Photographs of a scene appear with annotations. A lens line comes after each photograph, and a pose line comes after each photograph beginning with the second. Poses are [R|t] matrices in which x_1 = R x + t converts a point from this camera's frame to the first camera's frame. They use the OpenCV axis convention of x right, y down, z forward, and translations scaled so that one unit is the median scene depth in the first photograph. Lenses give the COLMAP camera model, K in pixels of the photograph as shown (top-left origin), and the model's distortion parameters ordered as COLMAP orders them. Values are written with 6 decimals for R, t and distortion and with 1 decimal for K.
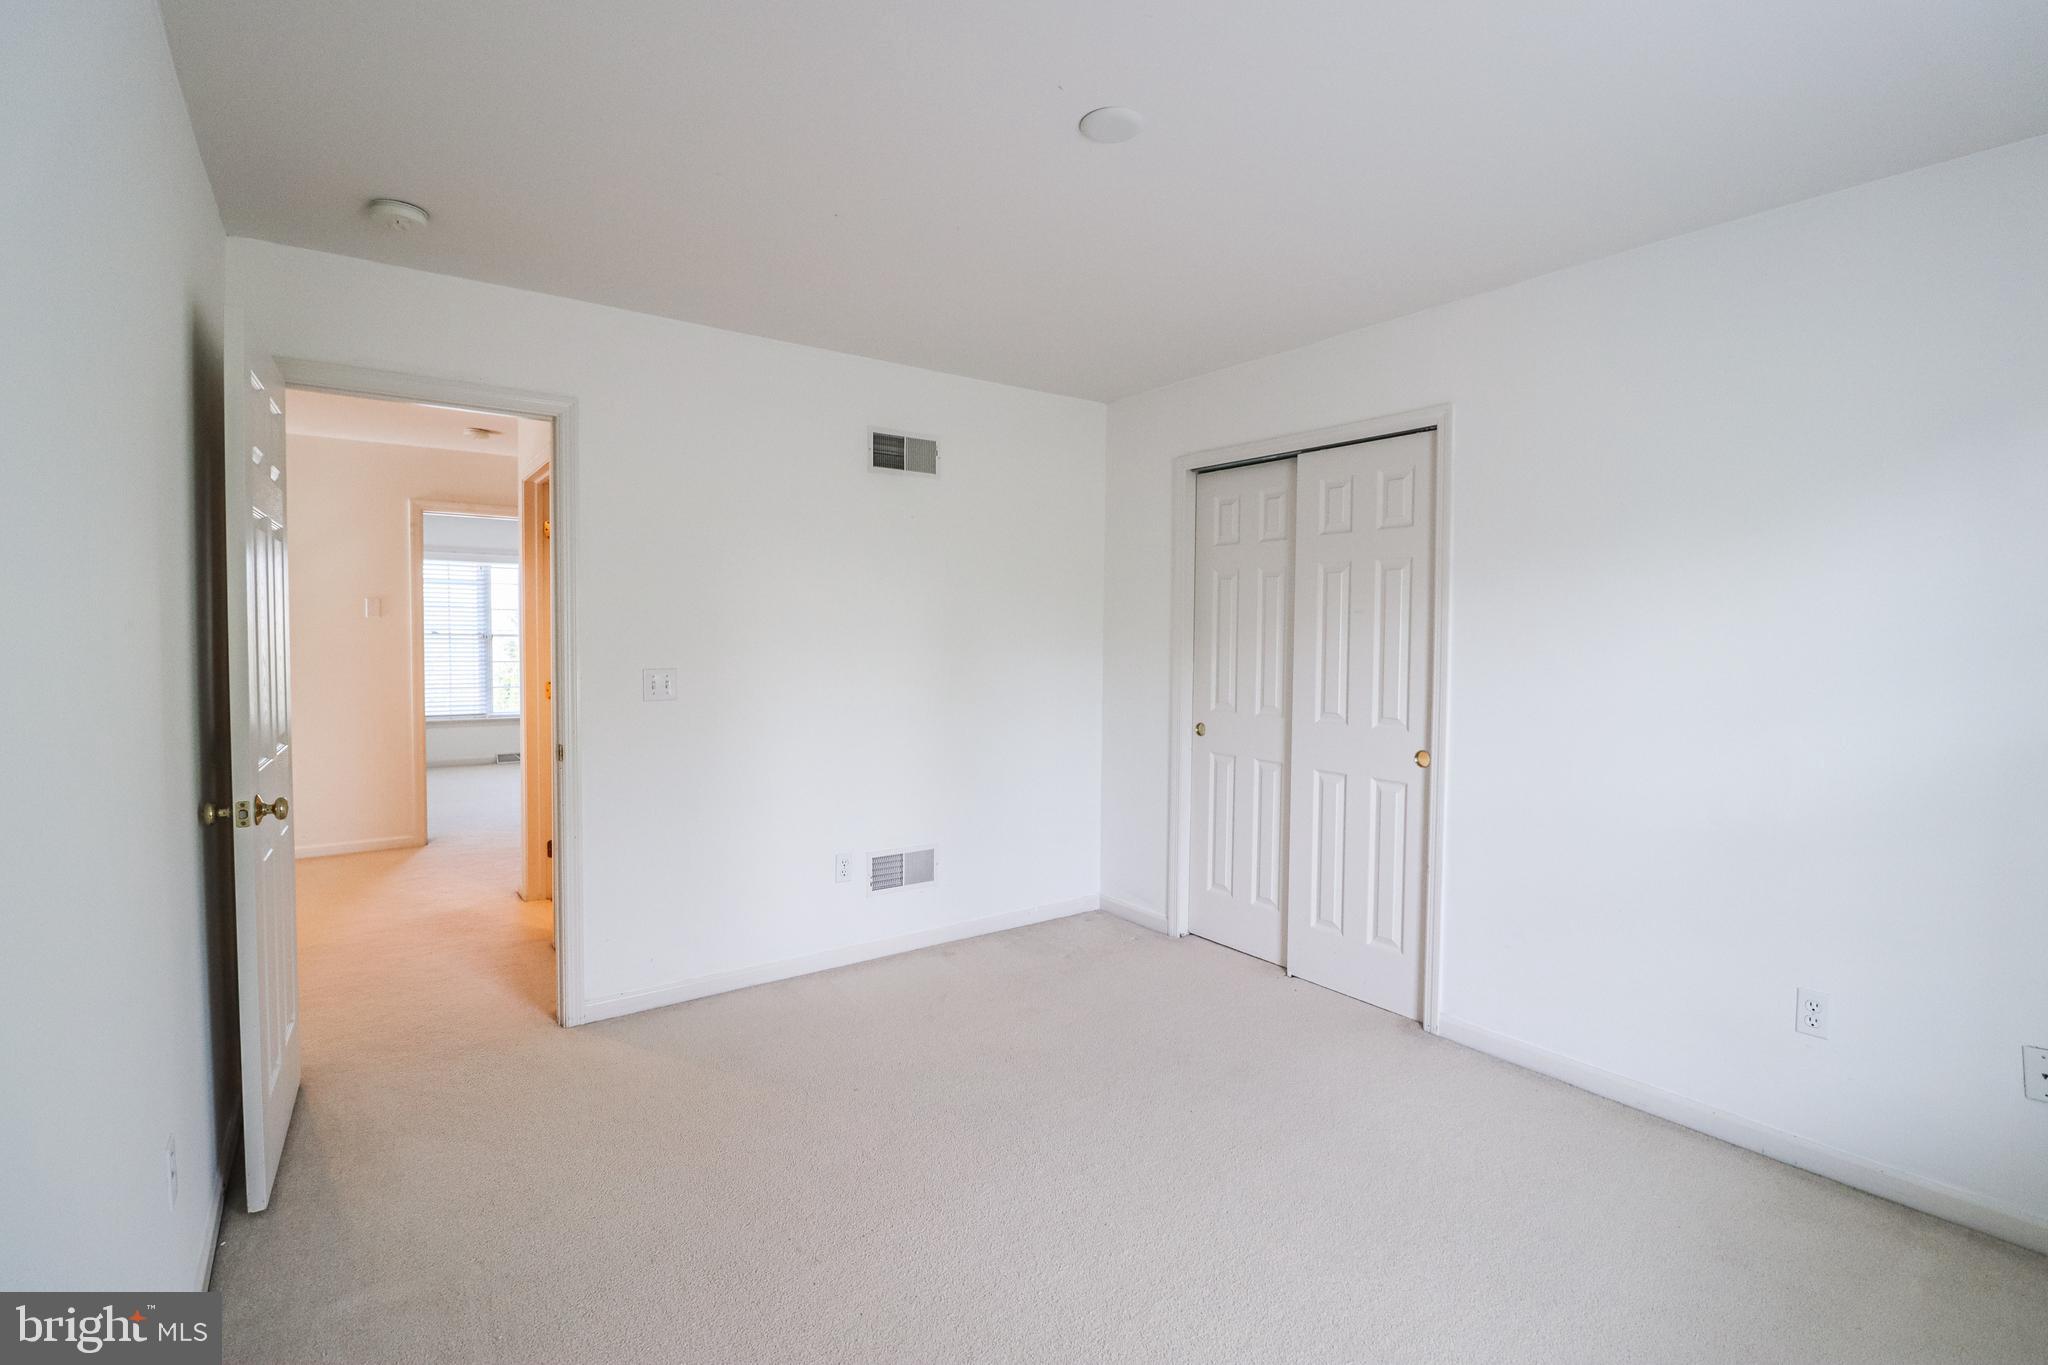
lens RADIAL K [[945.9, 0, 1034.8], [0, 945.9, 662.9], [0, 0, 1]] dist [-0.008418, -0.007846]
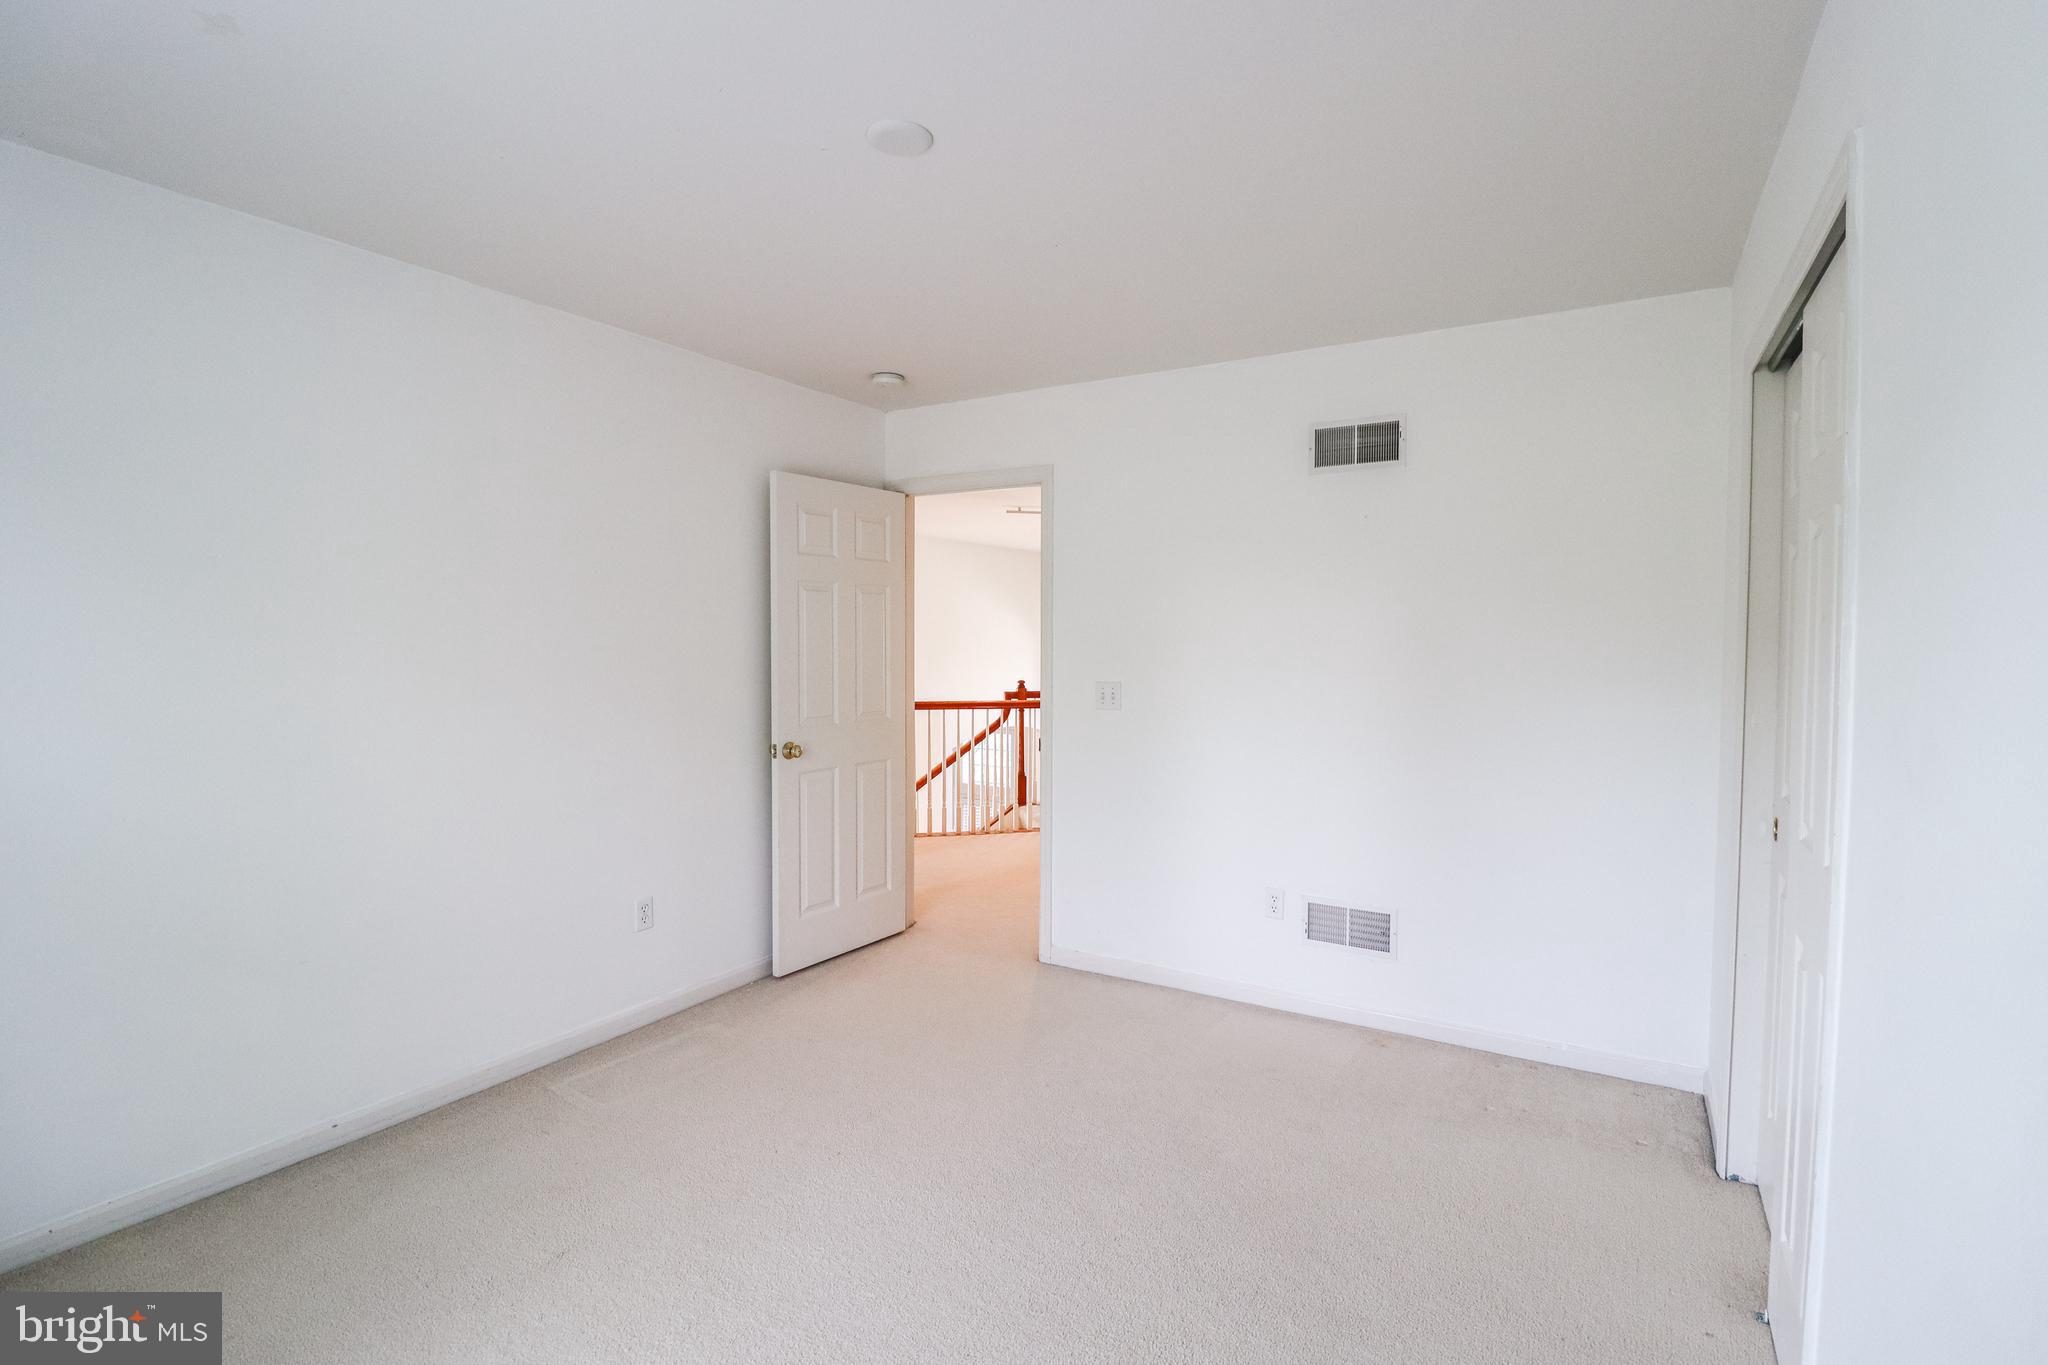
lens RADIAL K [[945.9, 0, 1033.4], [0, 945.9, 663.3], [0, 0, 1]] dist [-0.008418, -0.007846]
pose [[0.388125, 0.017877, -0.921433, 0.547685], [-0.031323, 0.999490, 0.006198, -0.018457], [0.921074, 0.026456, 0.388487, 0.401353]]
